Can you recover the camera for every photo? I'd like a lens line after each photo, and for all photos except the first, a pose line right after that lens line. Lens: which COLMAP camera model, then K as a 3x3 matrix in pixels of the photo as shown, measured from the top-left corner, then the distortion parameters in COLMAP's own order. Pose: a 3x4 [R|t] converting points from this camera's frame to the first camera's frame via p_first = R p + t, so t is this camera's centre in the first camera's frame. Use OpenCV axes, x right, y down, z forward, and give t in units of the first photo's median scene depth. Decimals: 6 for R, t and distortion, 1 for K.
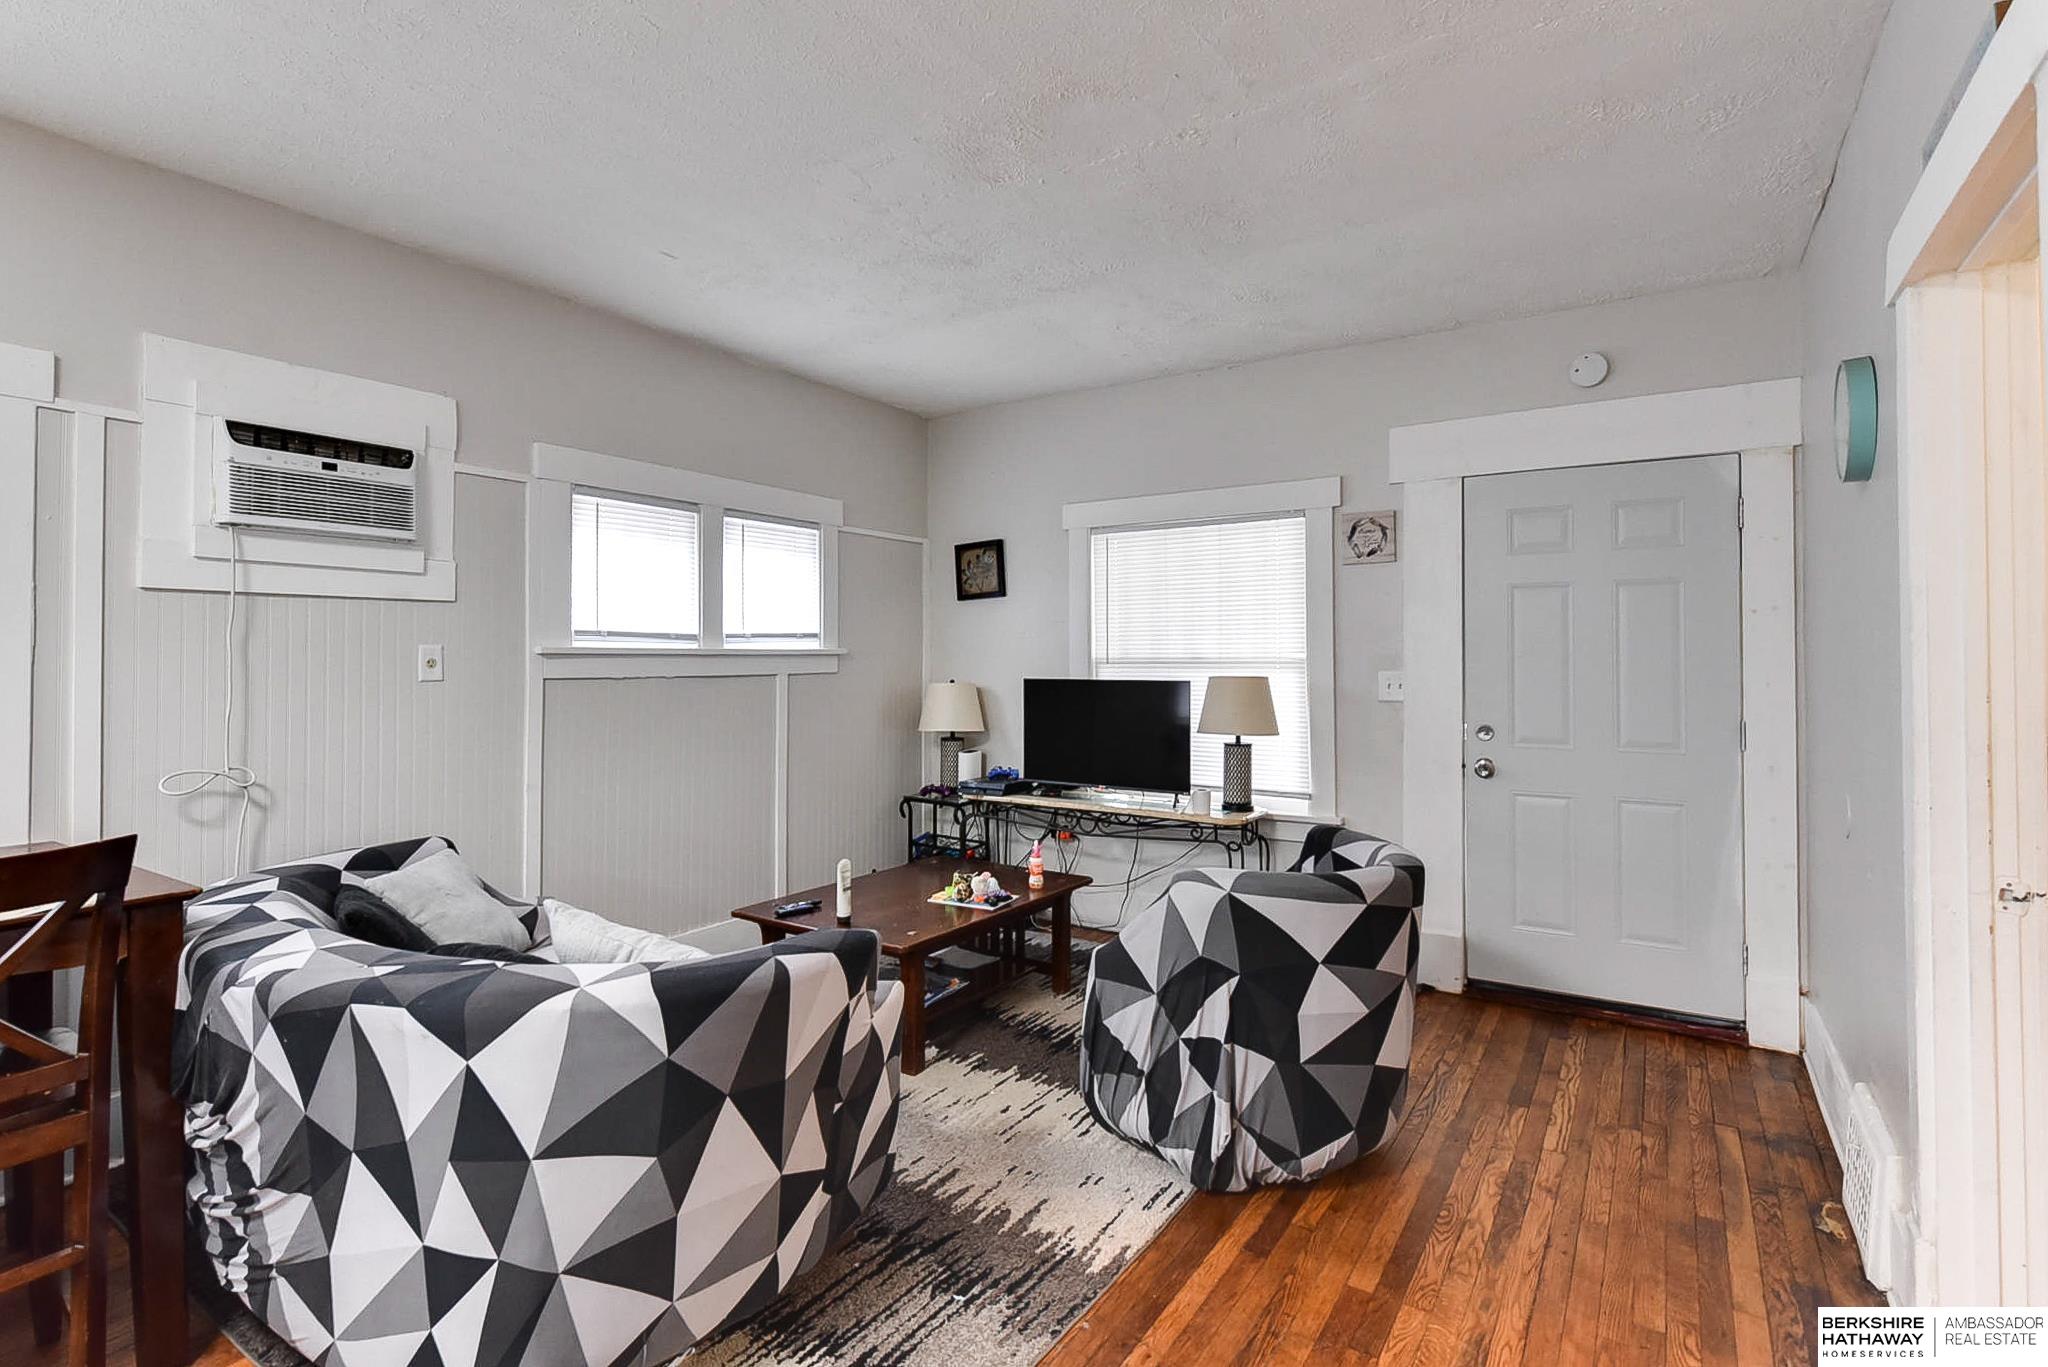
lens RADIAL K [[998.0, 0, 1028.9], [0, 998.0, 645.9], [0, 0, 1]] dist [0.007960, -0.005597]
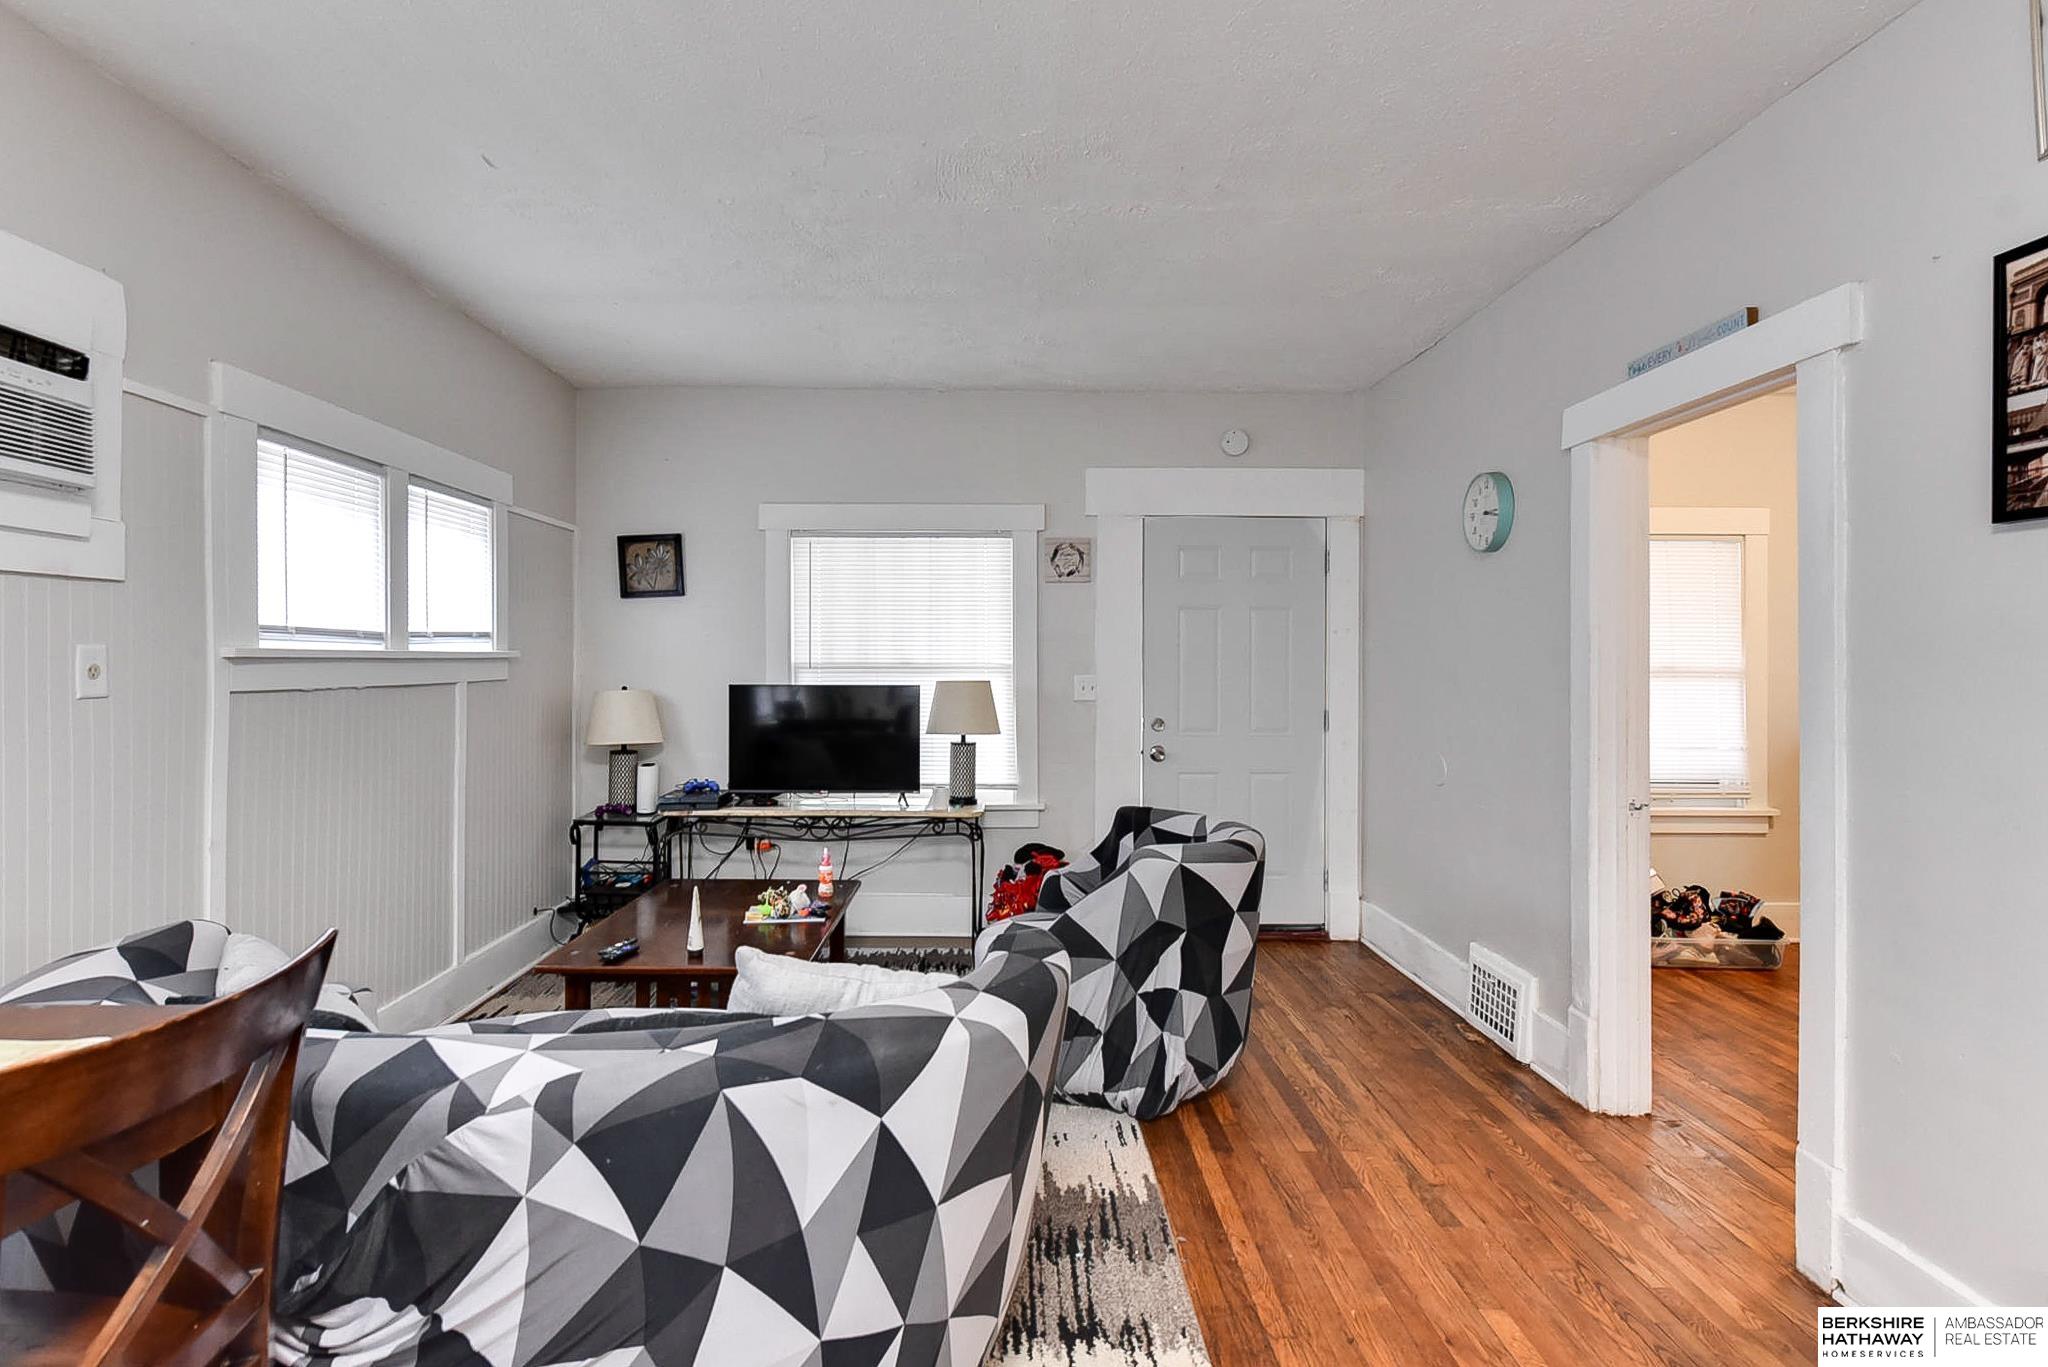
lens RADIAL K [[998.0, 0, 1010.9], [0, 998.0, 667.2], [0, 0, 1]] dist [0.007960, -0.005597]
pose [[0.830506, 0.000142, 0.557010, -0.440788], [-0.011033, 0.999808, 0.016194, -0.002959], [-0.556901, -0.019595, 0.830348, 0.089462]]
